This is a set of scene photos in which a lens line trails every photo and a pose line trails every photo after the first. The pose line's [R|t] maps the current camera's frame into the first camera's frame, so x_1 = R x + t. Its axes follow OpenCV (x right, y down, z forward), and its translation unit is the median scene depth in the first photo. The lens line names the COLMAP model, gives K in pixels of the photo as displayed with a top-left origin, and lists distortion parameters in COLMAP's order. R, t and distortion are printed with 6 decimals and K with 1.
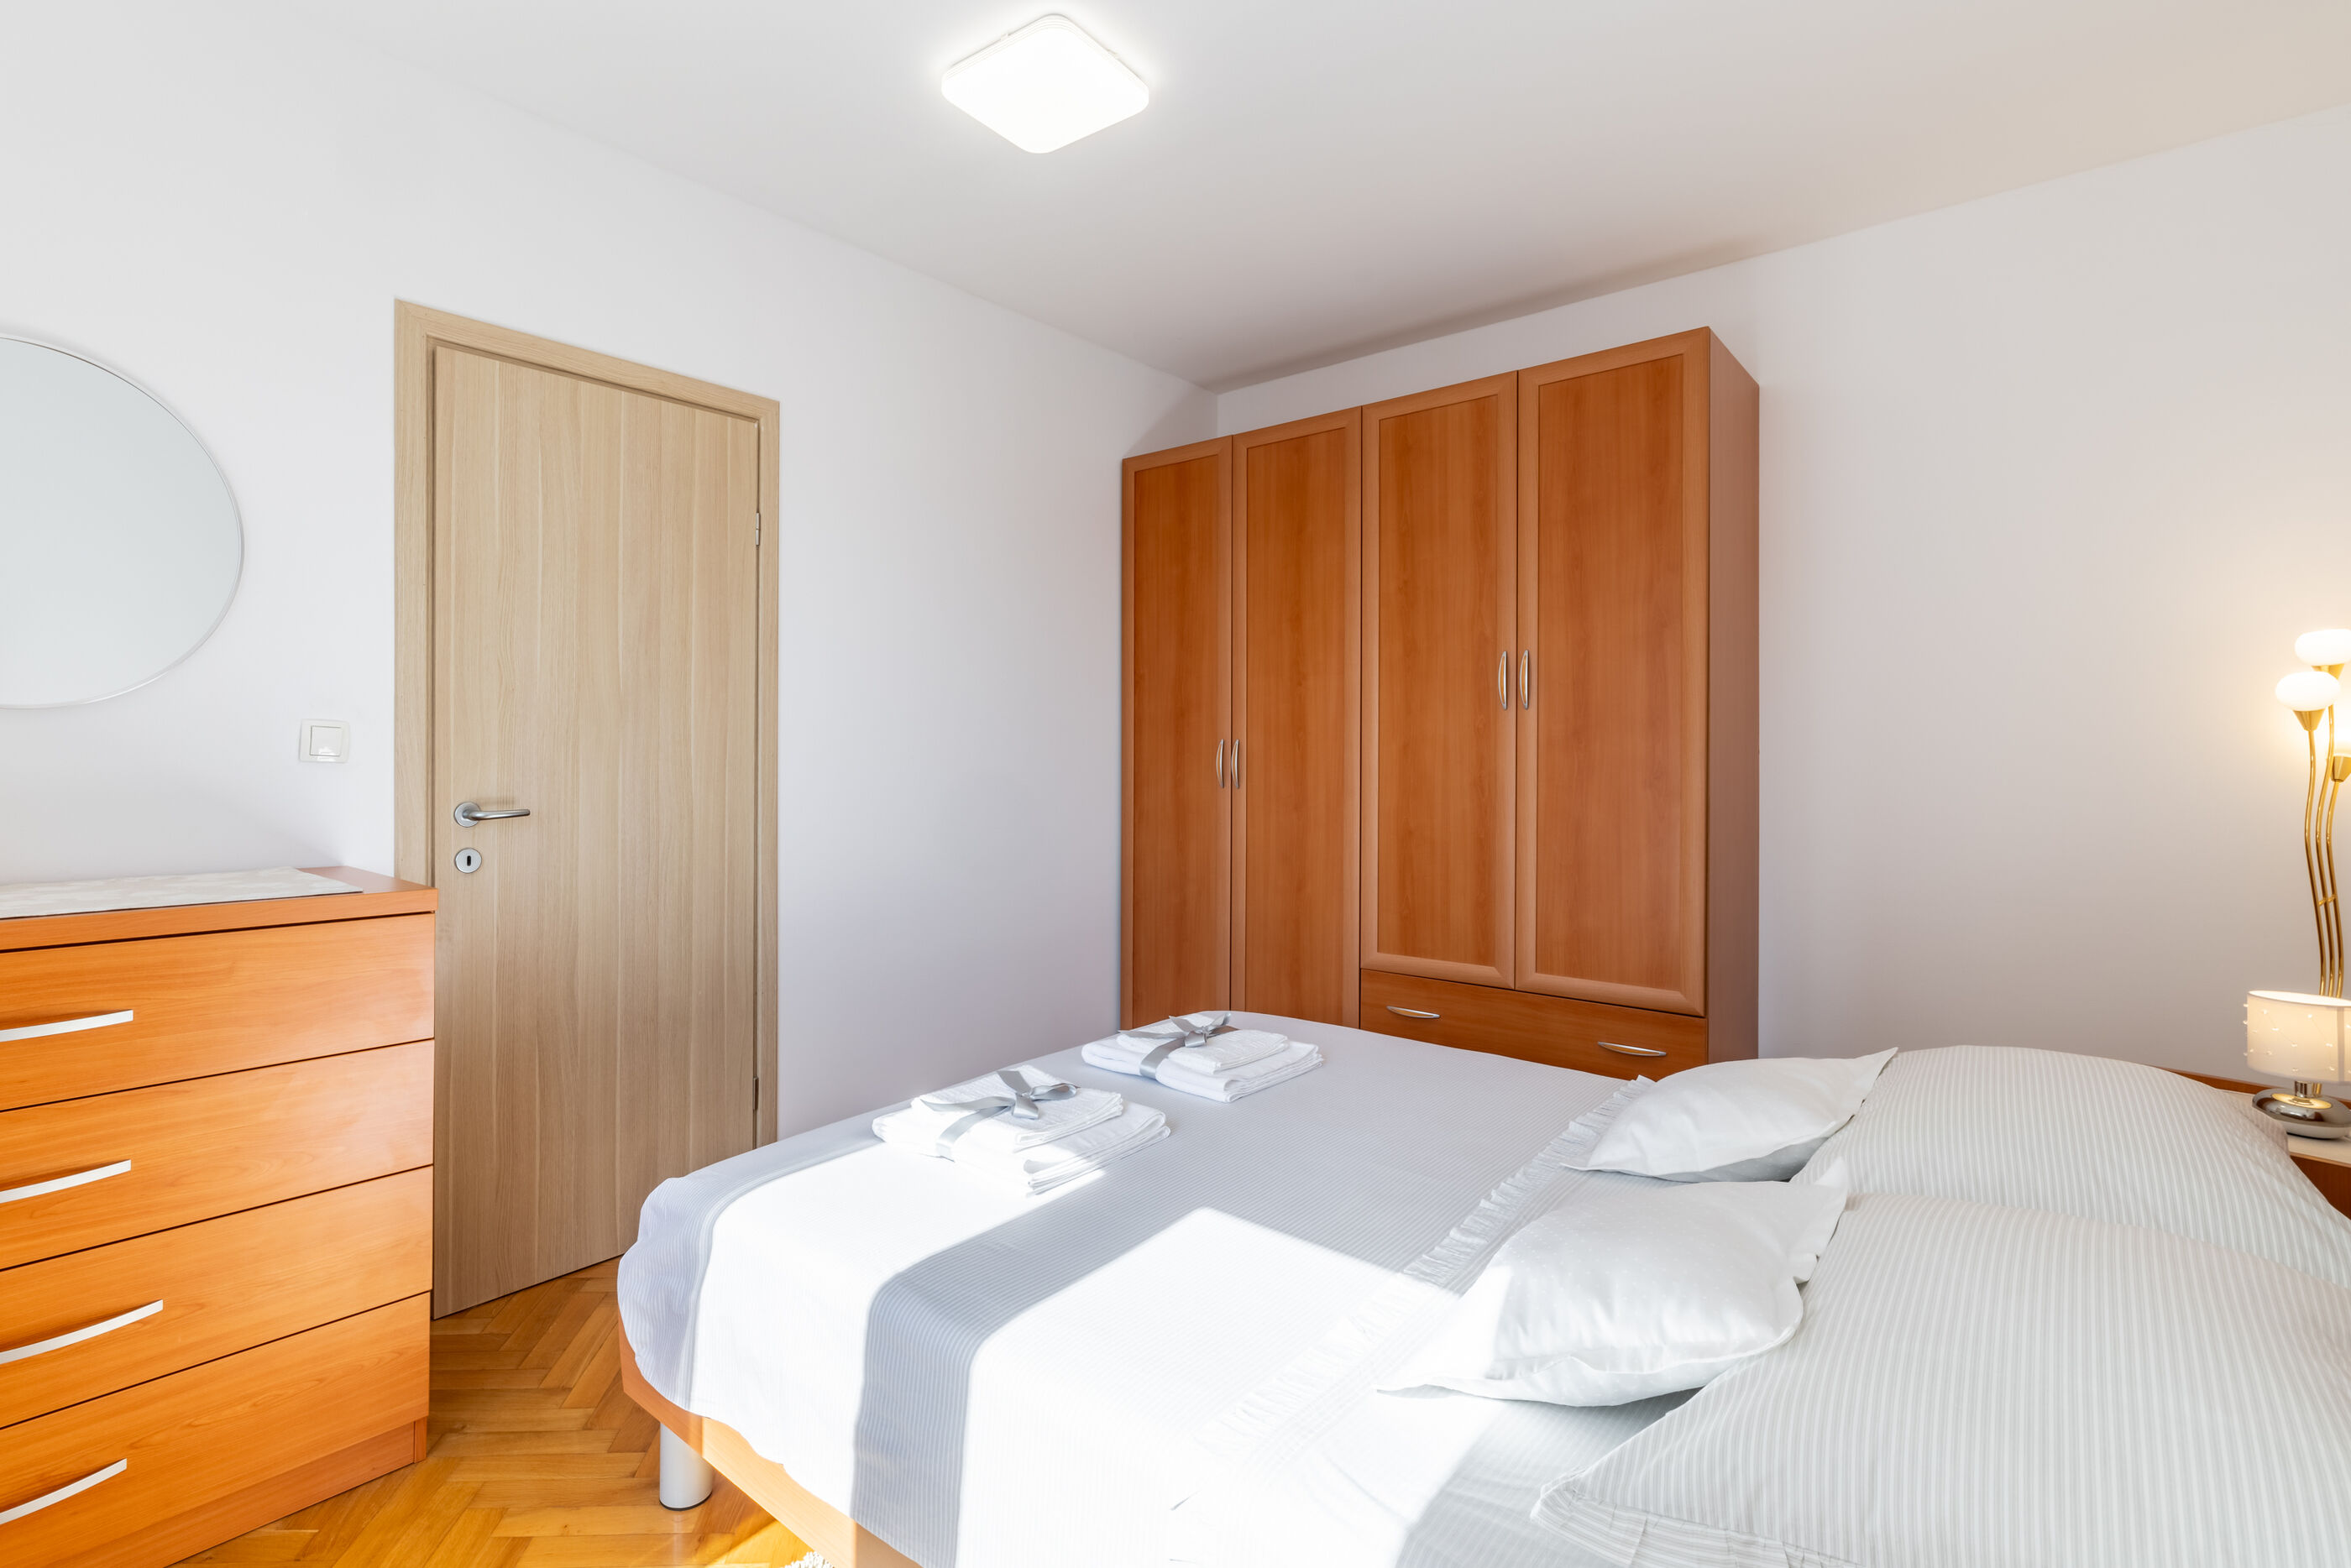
lens RADIAL K [[1125.7, 0, 1060.4], [0, 1125.7, 765.6], [0, 0, 1]] dist [-0.000669, 0.000053]
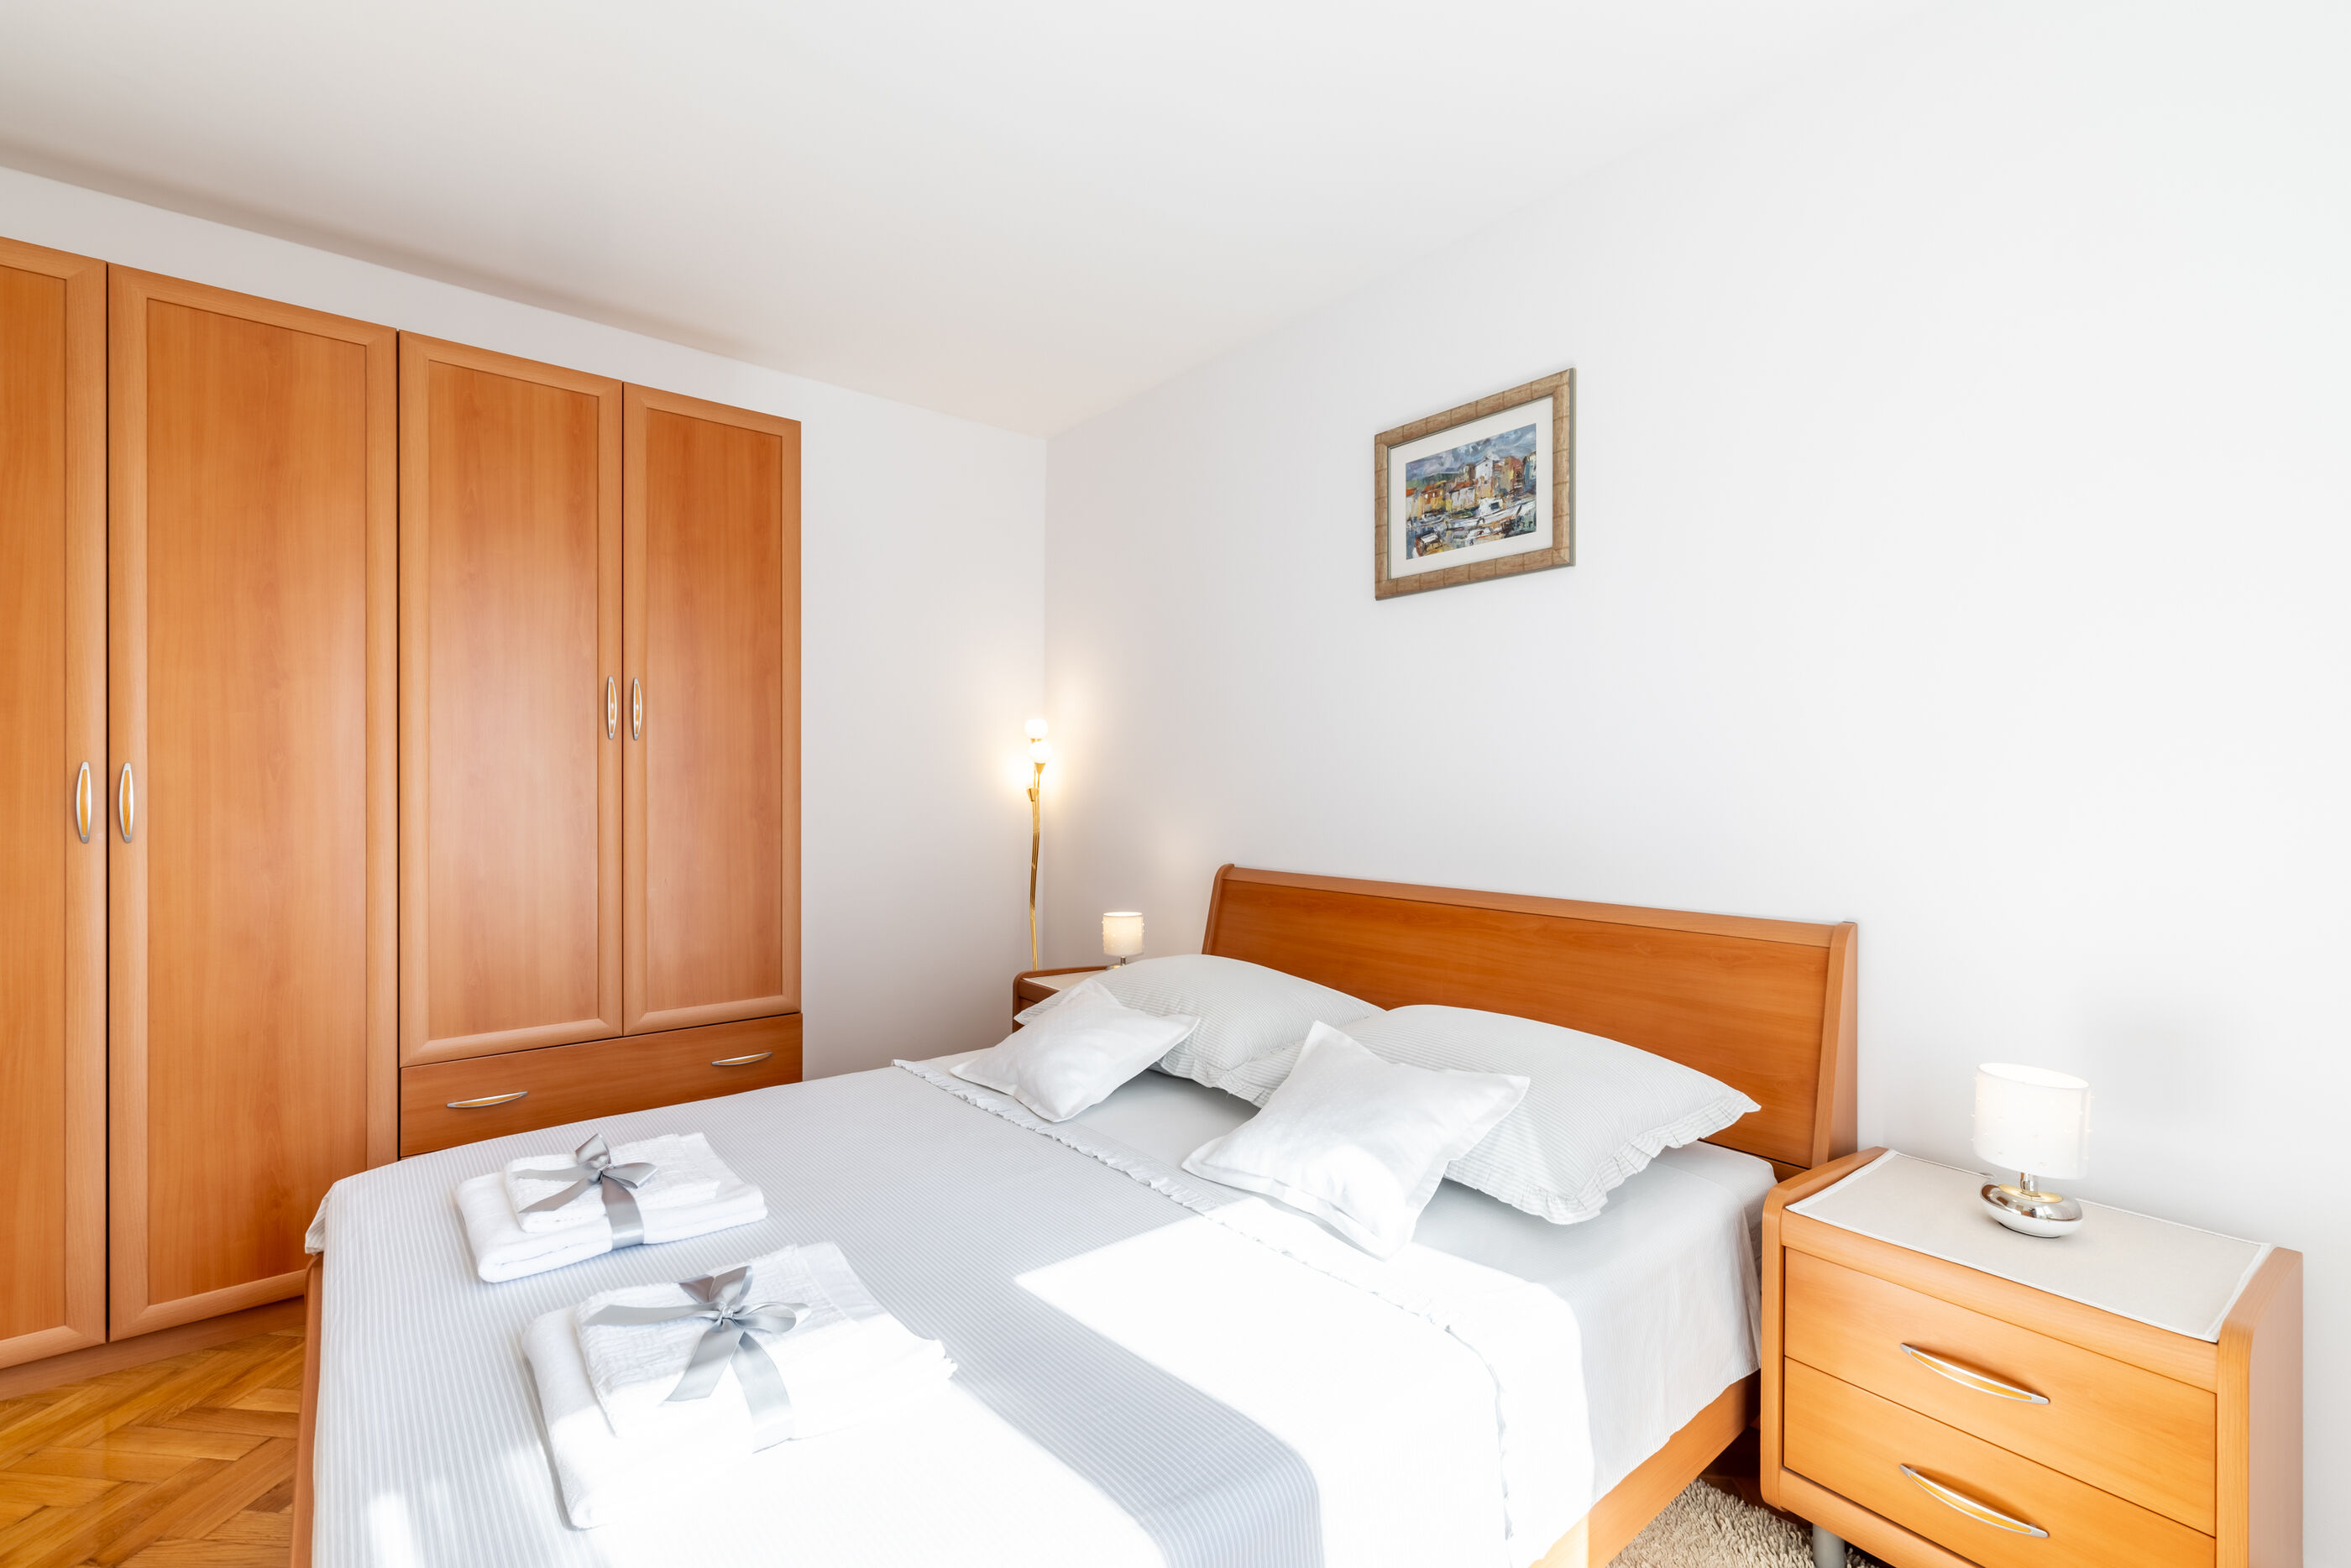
lens RADIAL K [[1007.1, 0, 1187.7], [0, 1007.1, 788.8], [0, 0, 1]] dist [-0.000339, 0.000035]
pose [[0.134740, -0.003557, 0.990875, -0.359634], [0.008188, 0.999963, 0.002476, -0.006464], [-0.990847, 0.007779, 0.134764, 0.405082]]
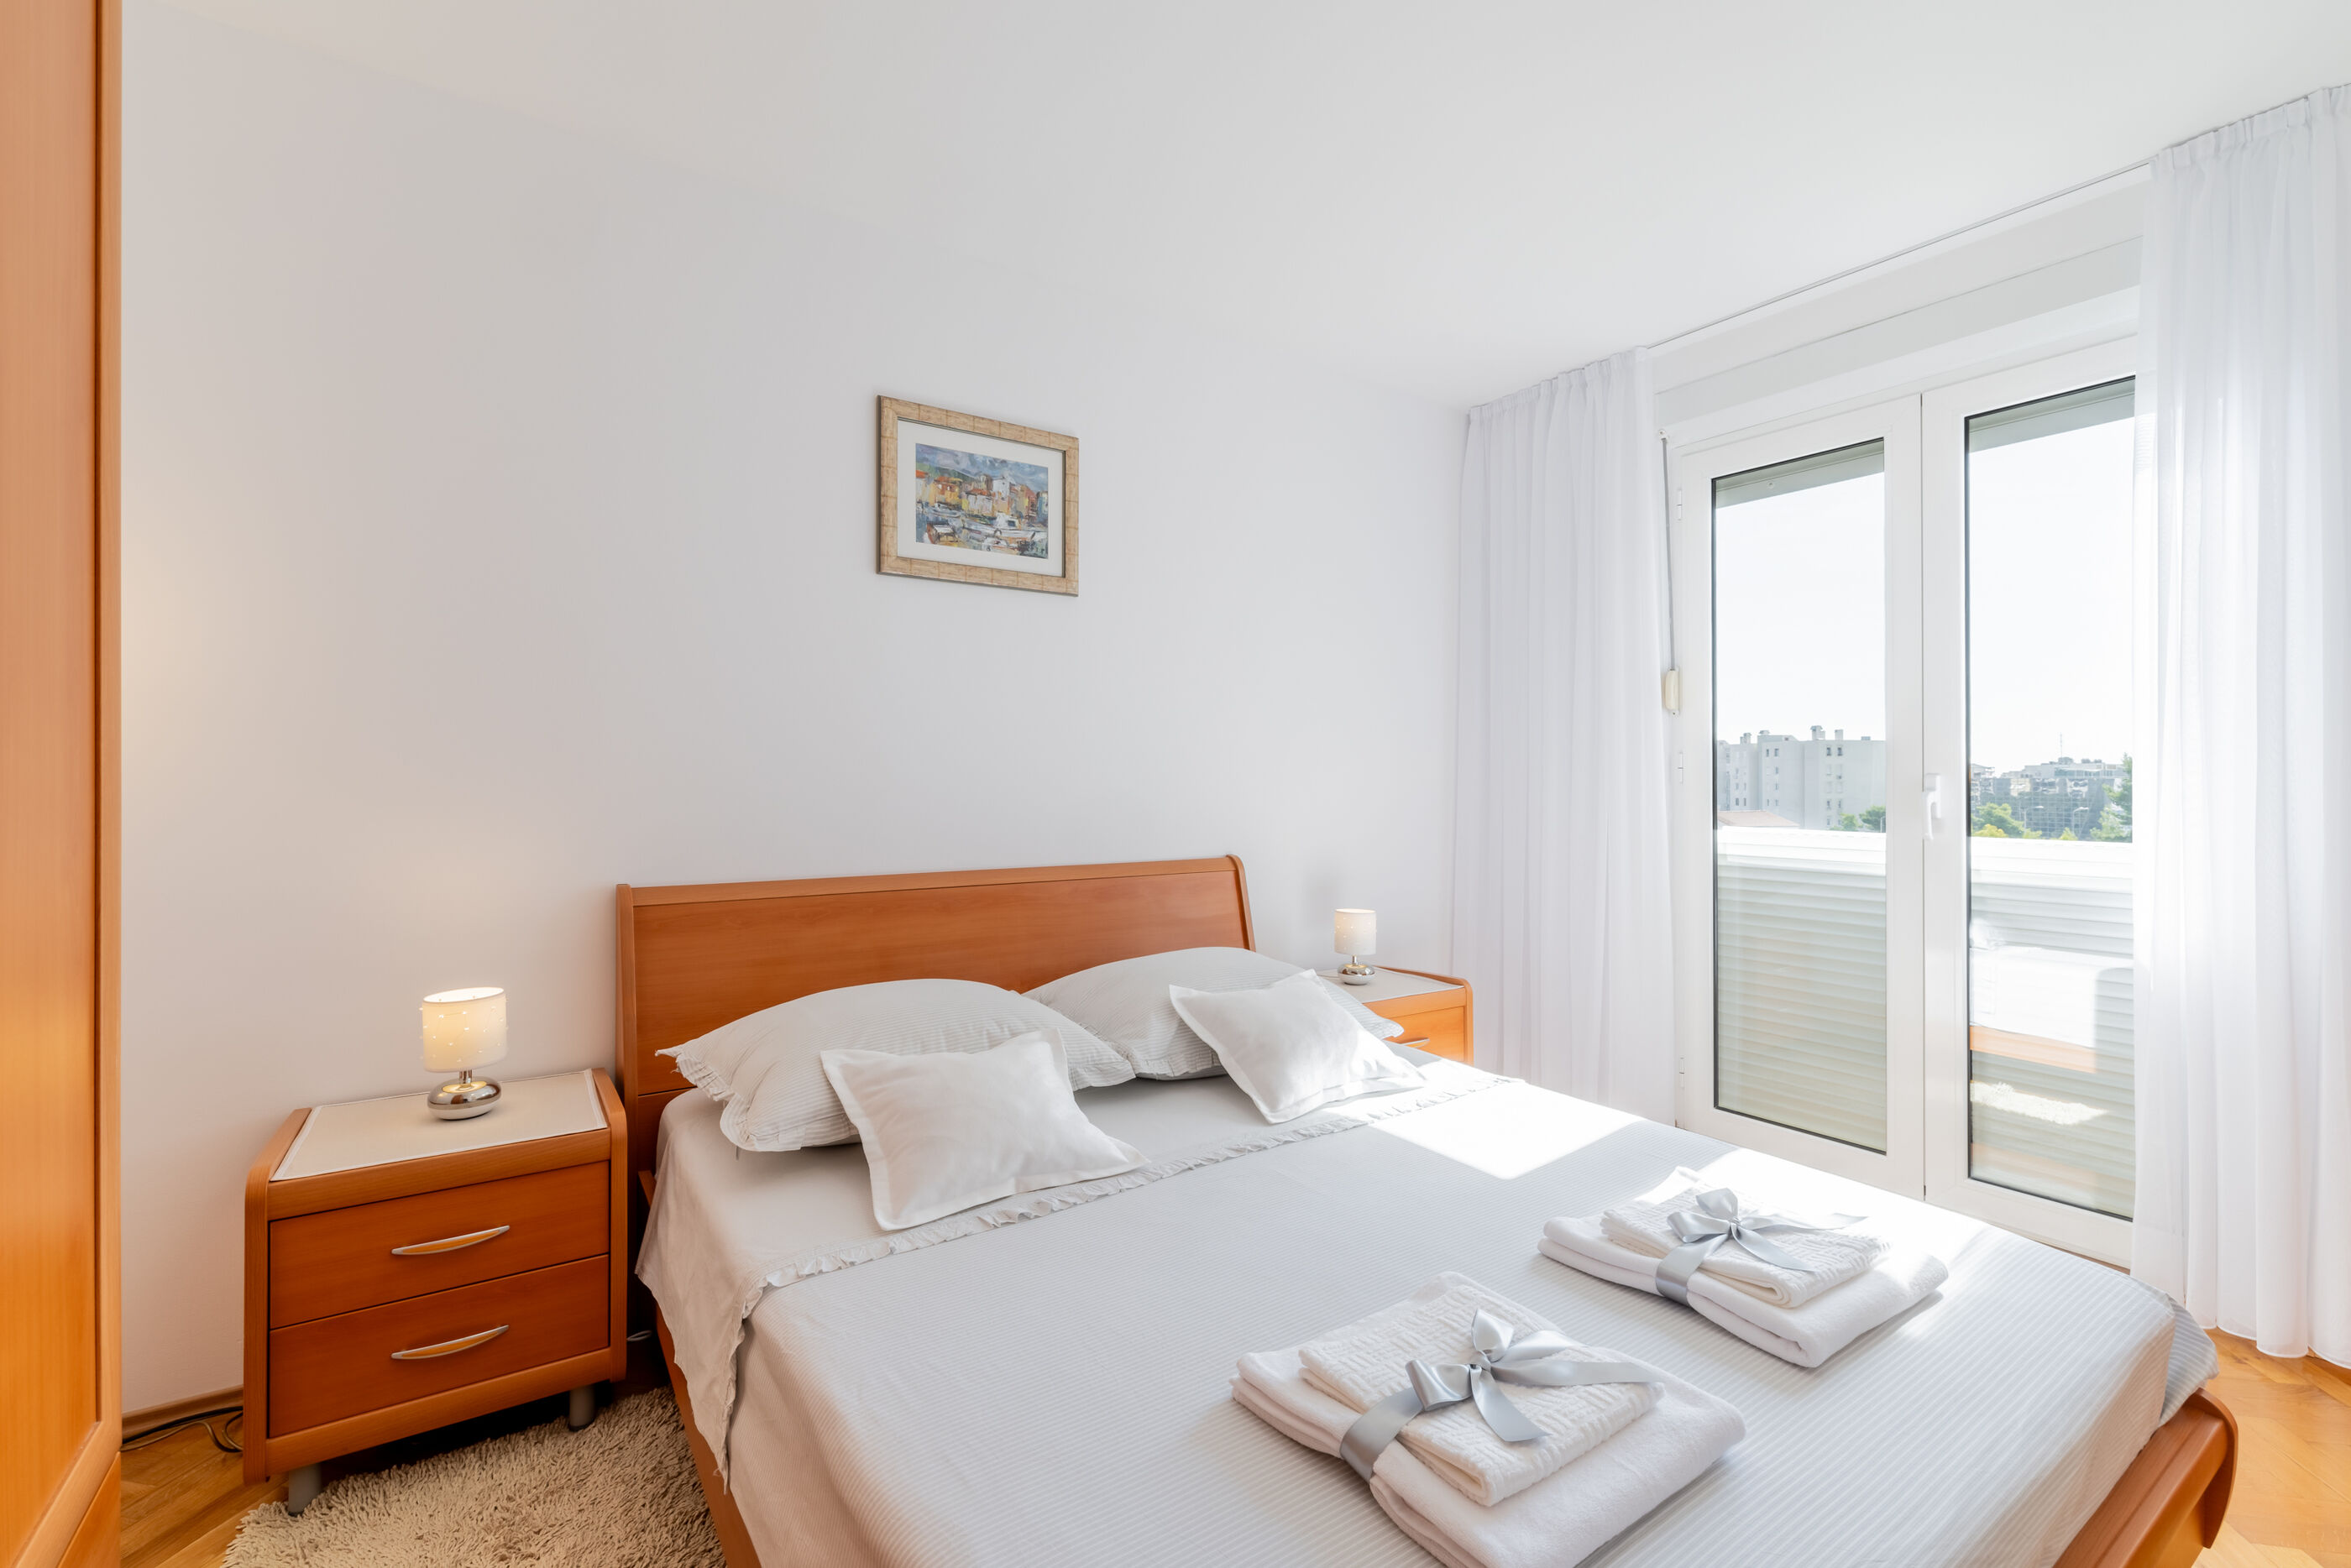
lens RADIAL K [[1014.7, 0, 1173.1], [0, 1014.7, 761.0], [0, 0, 1]] dist [-0.001301, 0.000036]
pose [[-0.977202, 0.004418, 0.212267, 0.134585], [0.004464, 0.999990, -0.000260, -0.015329], [-0.212266, 0.000694, -0.977212, 1.116752]]
